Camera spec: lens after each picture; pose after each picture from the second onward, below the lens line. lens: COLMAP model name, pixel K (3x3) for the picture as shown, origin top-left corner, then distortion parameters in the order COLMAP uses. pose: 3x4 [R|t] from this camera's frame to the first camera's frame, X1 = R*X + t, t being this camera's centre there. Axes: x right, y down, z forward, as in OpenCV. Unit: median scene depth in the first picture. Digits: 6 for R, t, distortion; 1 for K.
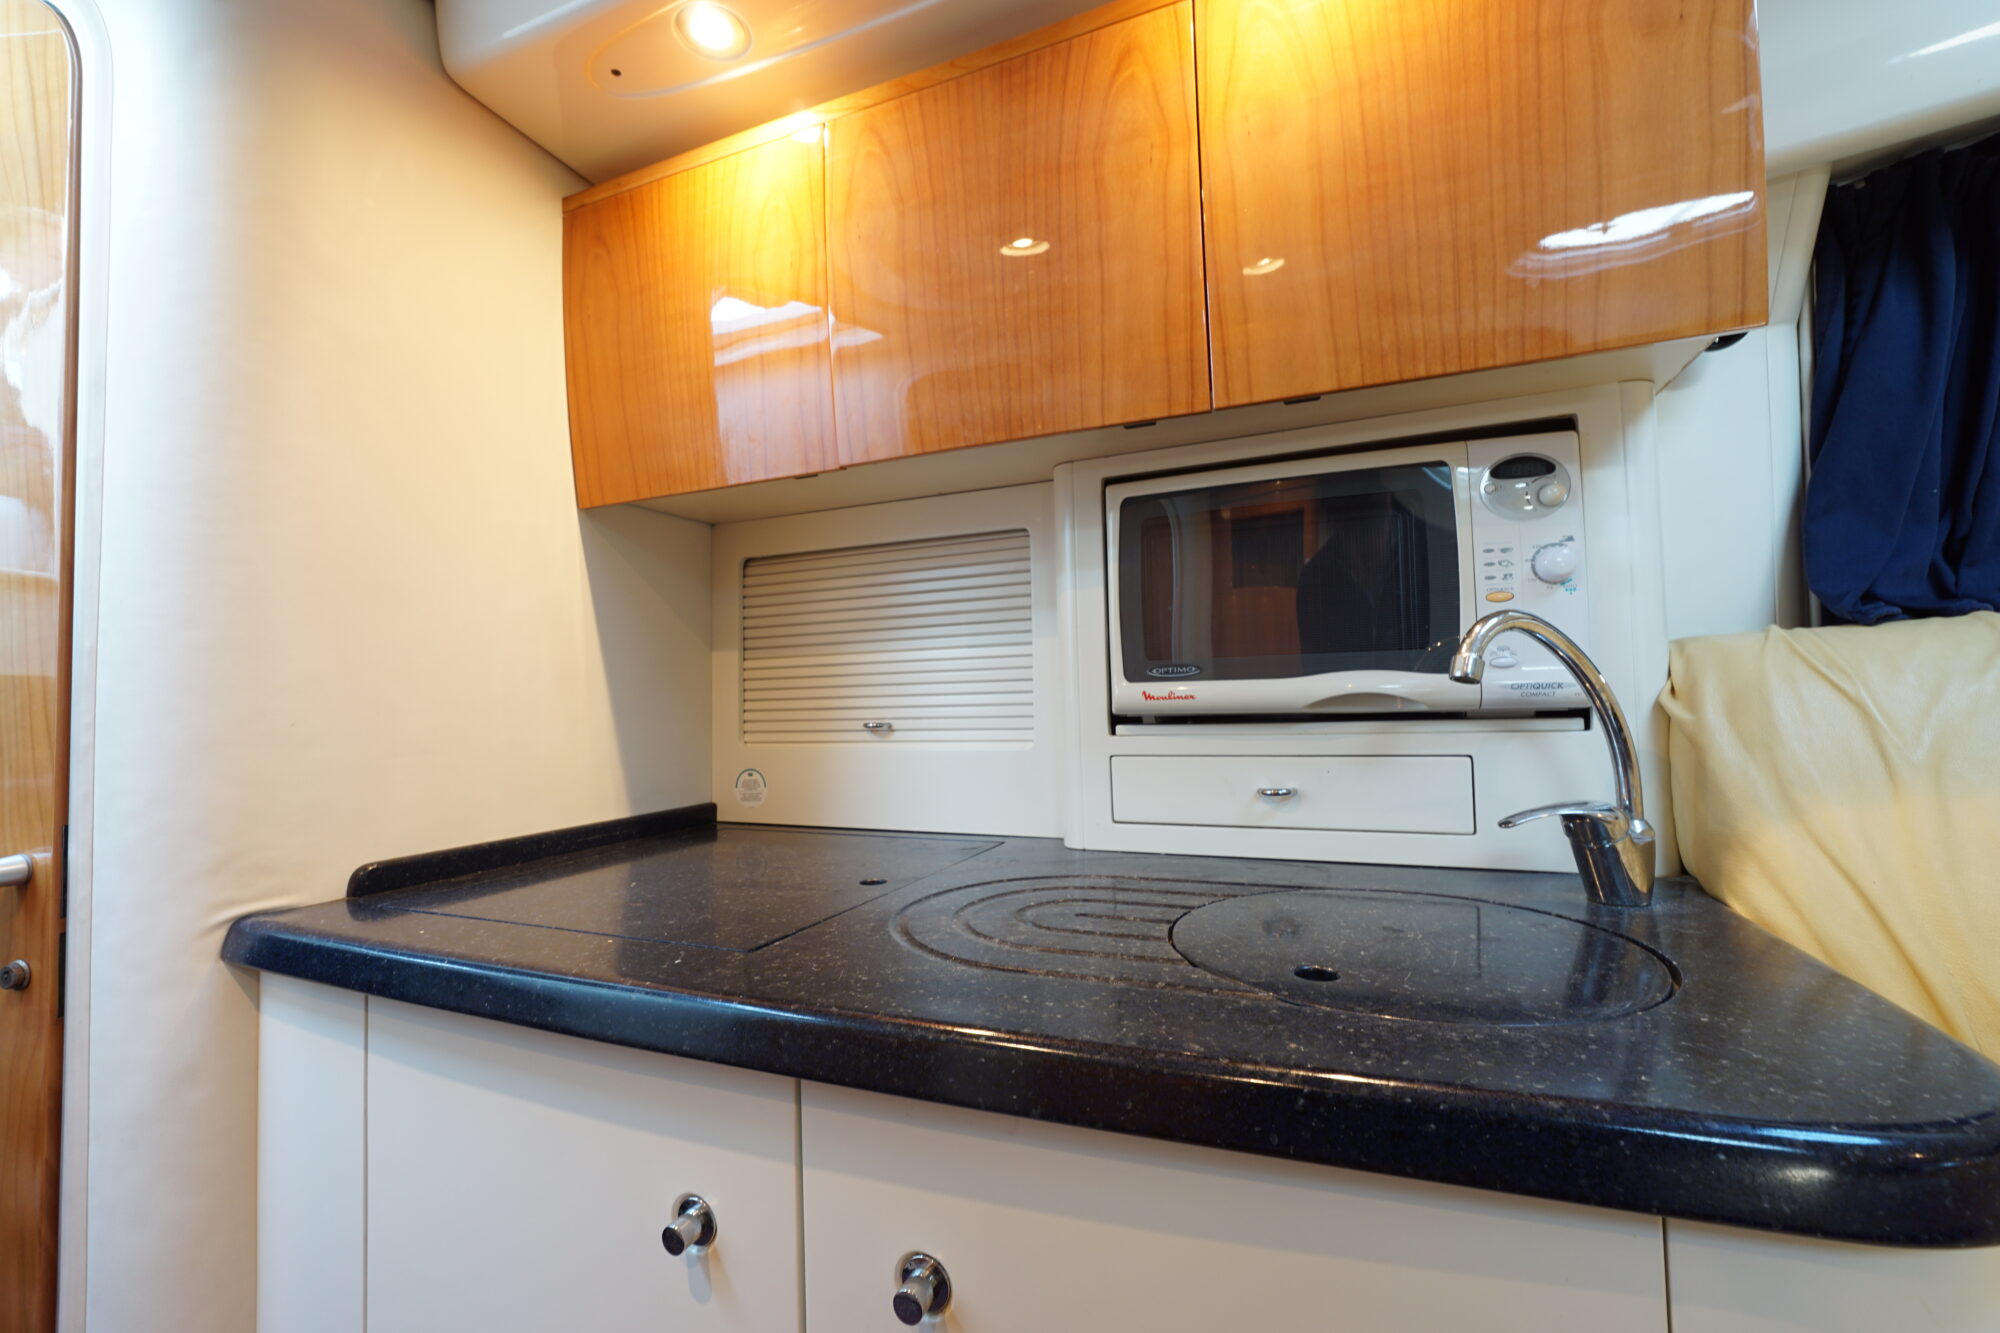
lens RADIAL K [[857.3, 0, 997.4], [0, 857.3, 664.1], [0, 0, 1]] dist [-0.013075, 0.008125]
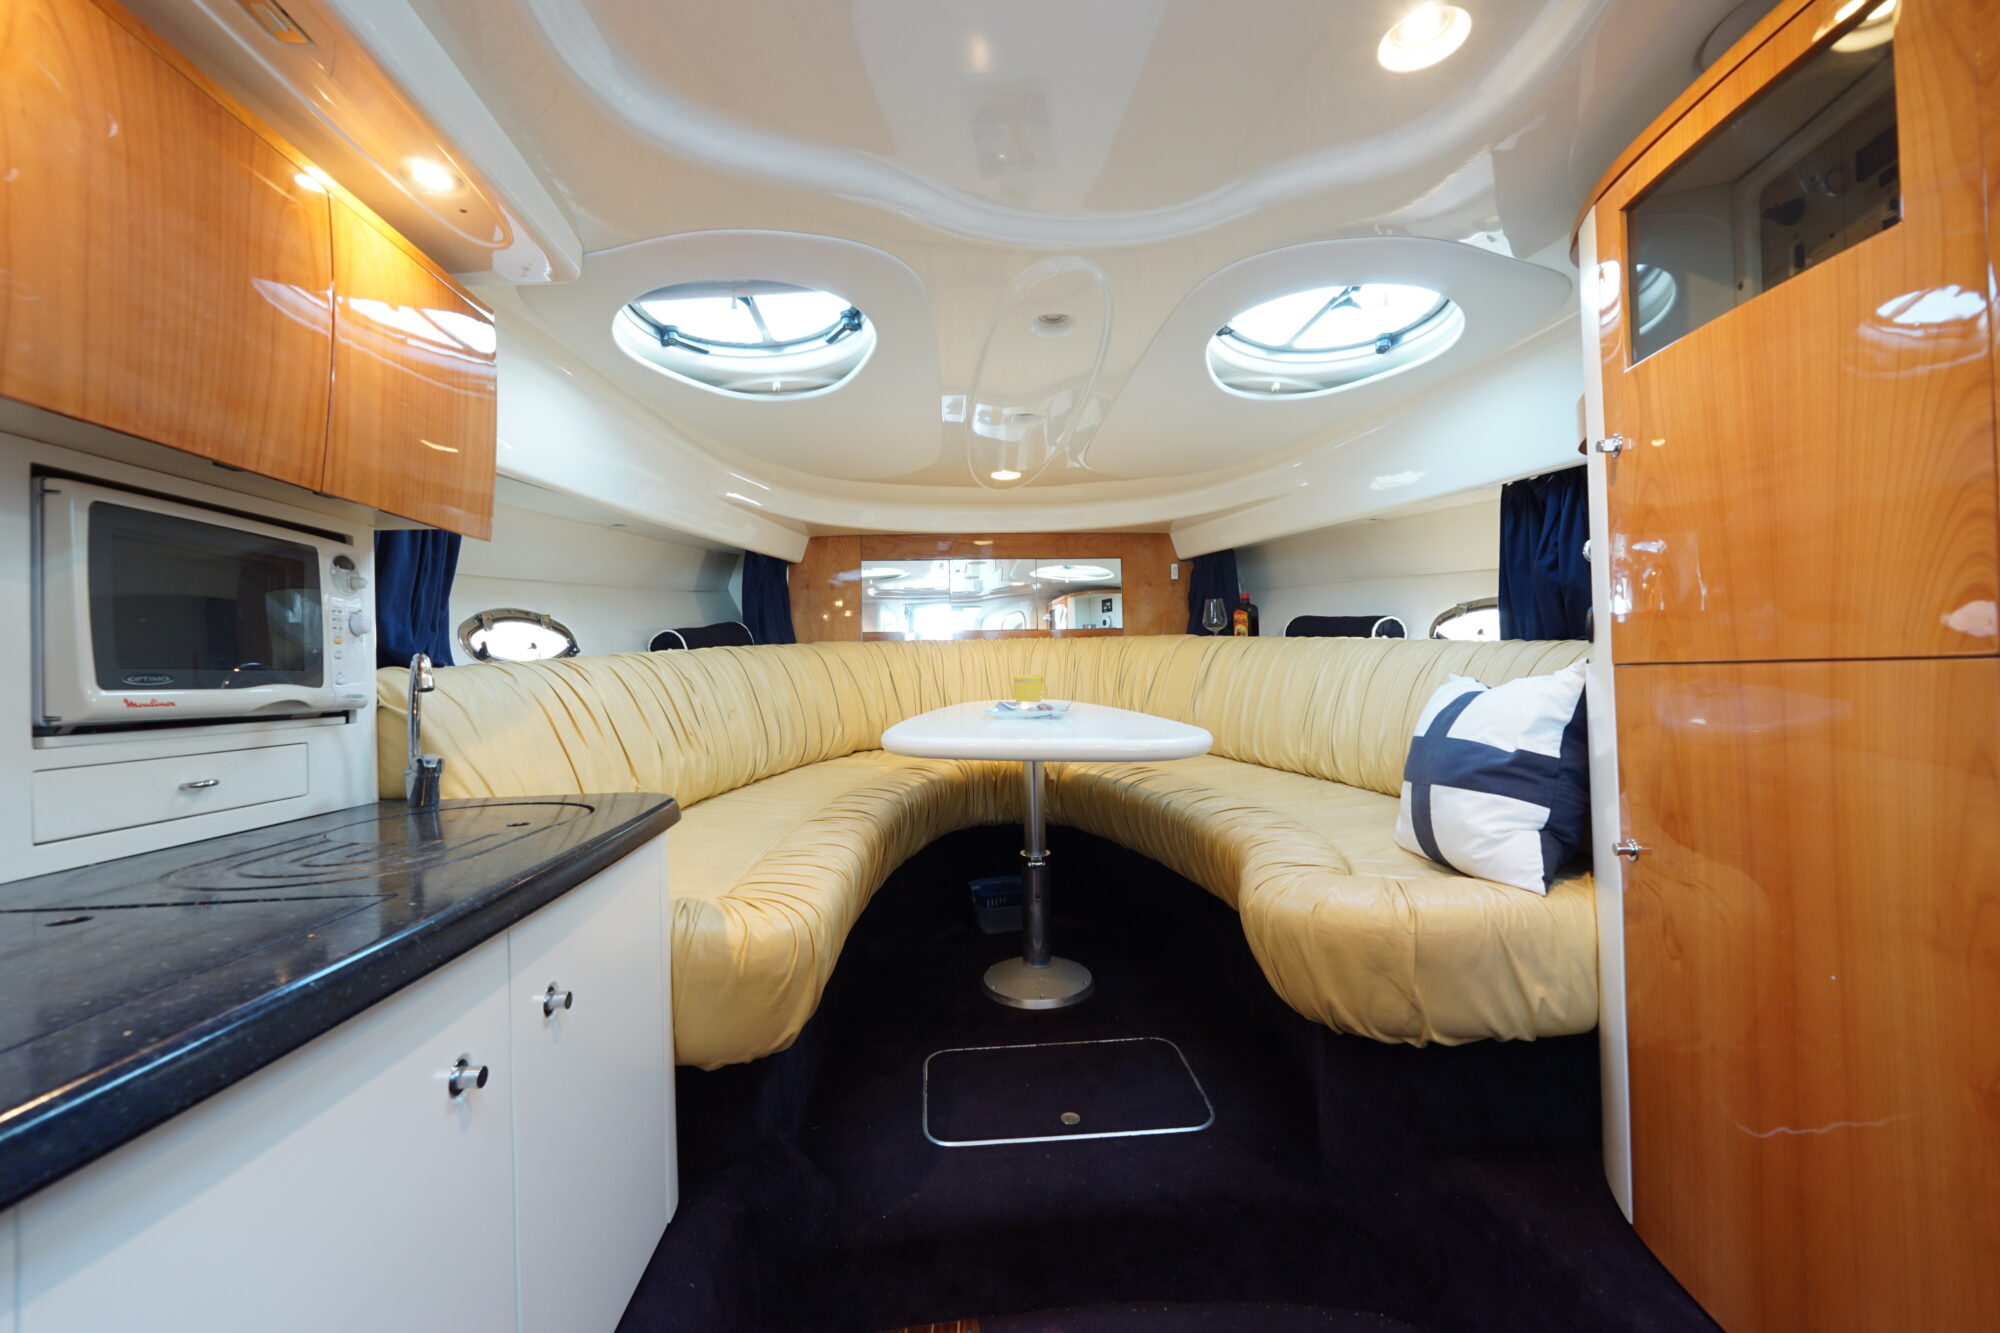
lens RADIAL K [[857.3, 0, 997.4], [0, 857.3, 664.1], [0, 0, 1]] dist [-0.013075, 0.008125]
pose [[-0.457422, 0.048252, 0.887940, -1.250643], [0.000664, 0.998545, -0.053920, 0.047016], [-0.889250, -0.024075, -0.456788, 0.560314]]
